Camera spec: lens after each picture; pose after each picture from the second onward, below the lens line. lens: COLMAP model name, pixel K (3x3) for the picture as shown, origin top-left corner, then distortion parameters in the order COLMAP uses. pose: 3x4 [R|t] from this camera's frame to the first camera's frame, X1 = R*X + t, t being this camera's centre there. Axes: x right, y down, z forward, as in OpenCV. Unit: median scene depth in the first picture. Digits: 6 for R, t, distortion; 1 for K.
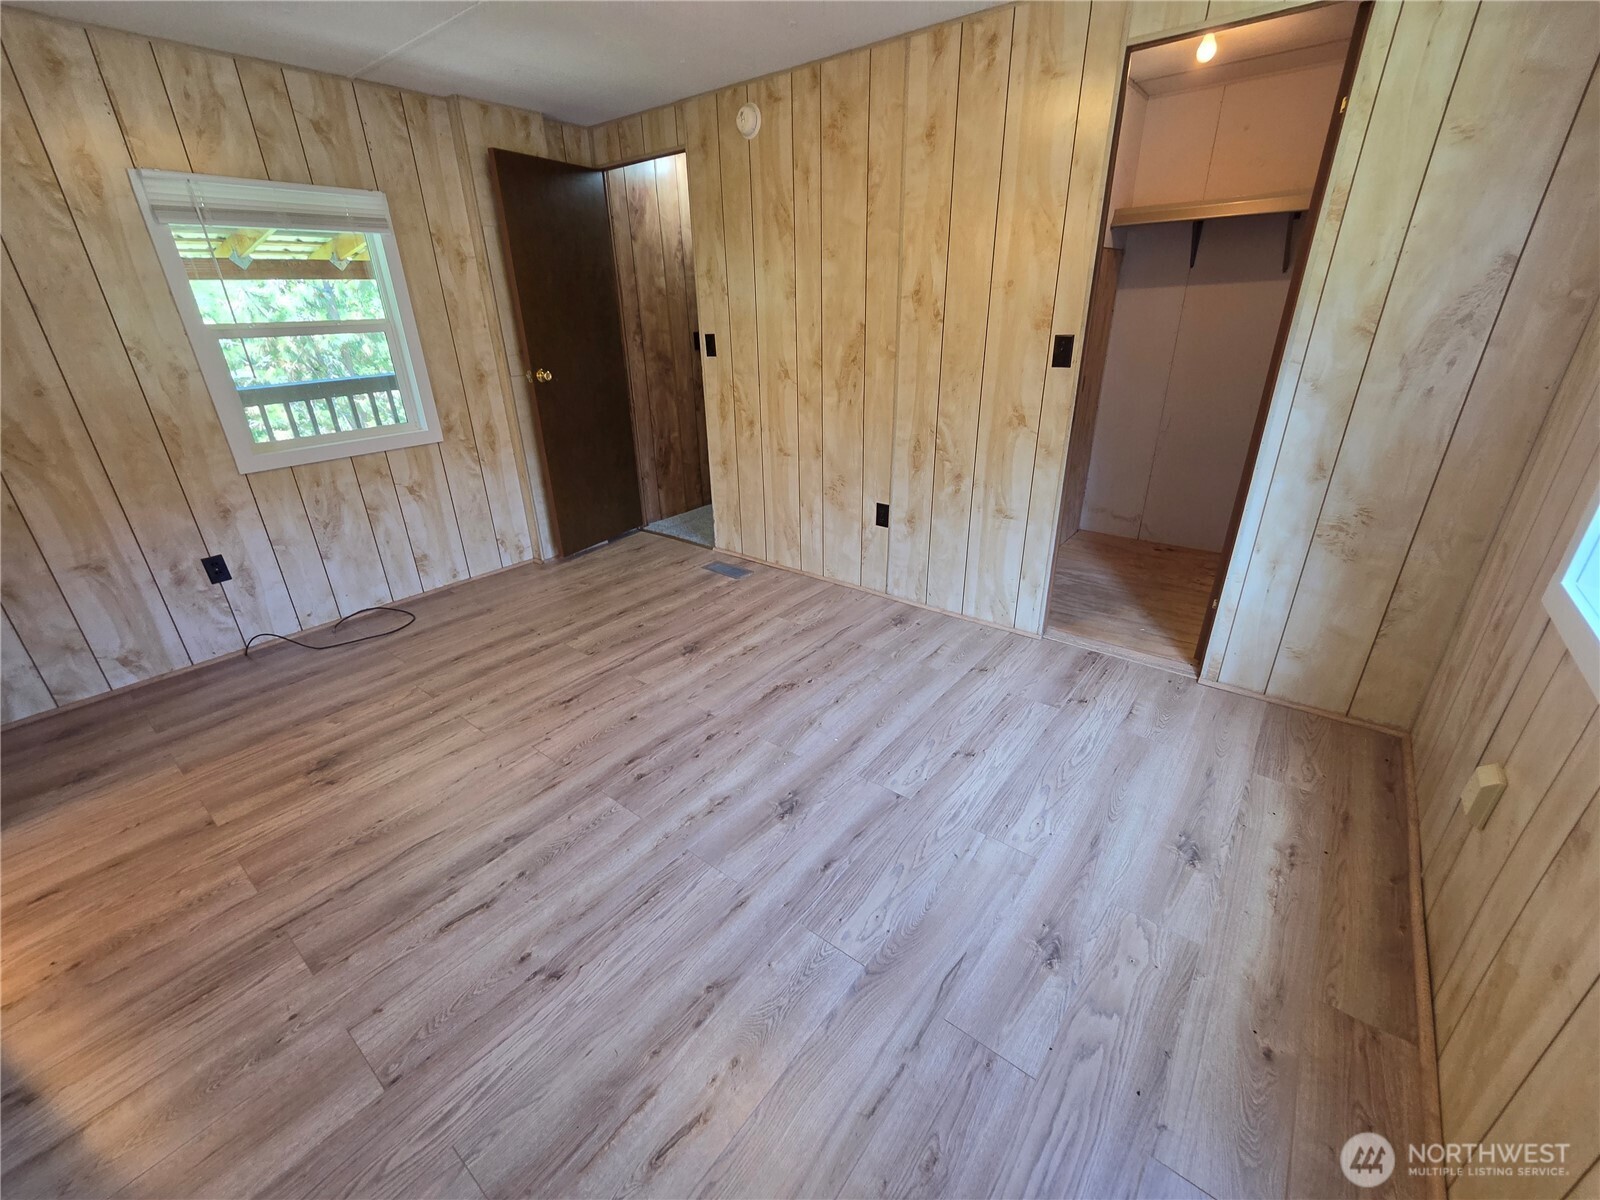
lens RADIAL K [[663.3, 0, 795.2], [0, 663.3, 591.9], [0, 0, 1]] dist [-0.005028, 0.003637]
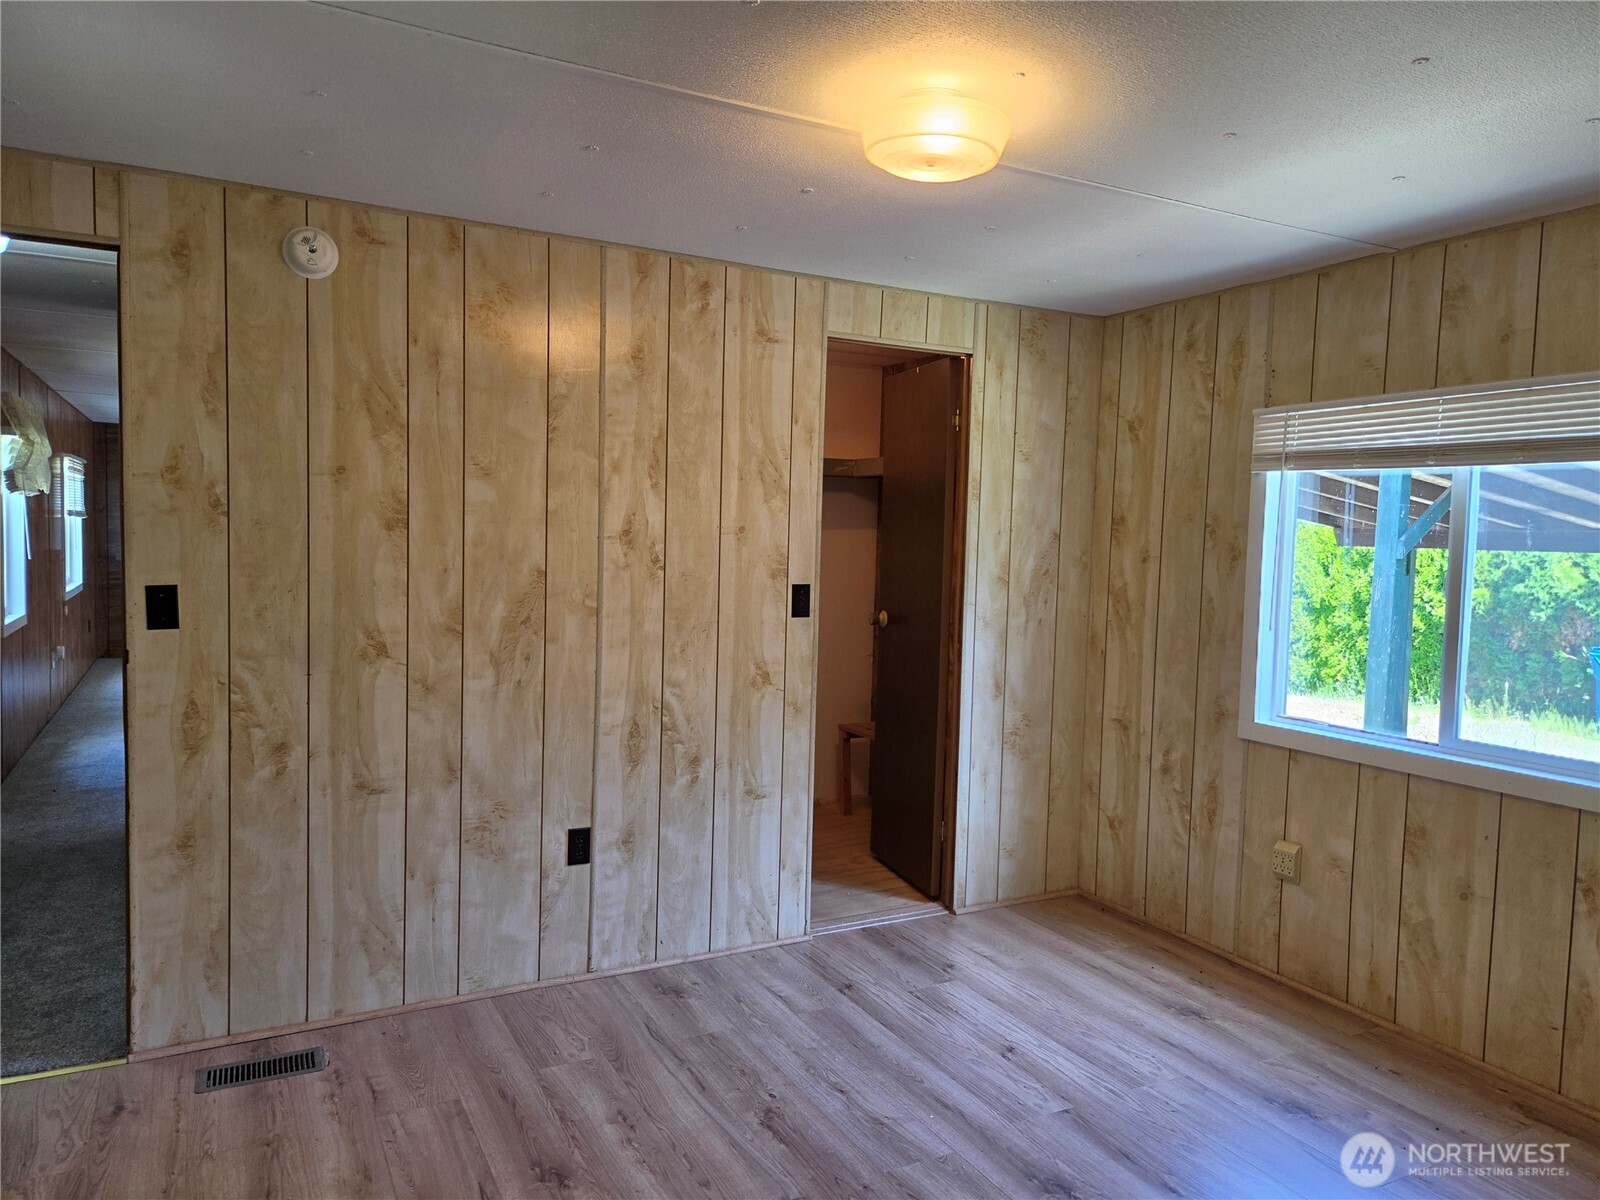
lens RADIAL K [[1068.6, 0, 810.3], [0, 1068.6, 594.7], [0, 0, 1]] dist [0.071387, -0.053831]
pose [[0.401804, -0.018506, 0.915539, -0.850226], [0.330177, 0.935472, -0.125997, -0.161465], [-0.854129, 0.352916, 0.381986, 0.376482]]
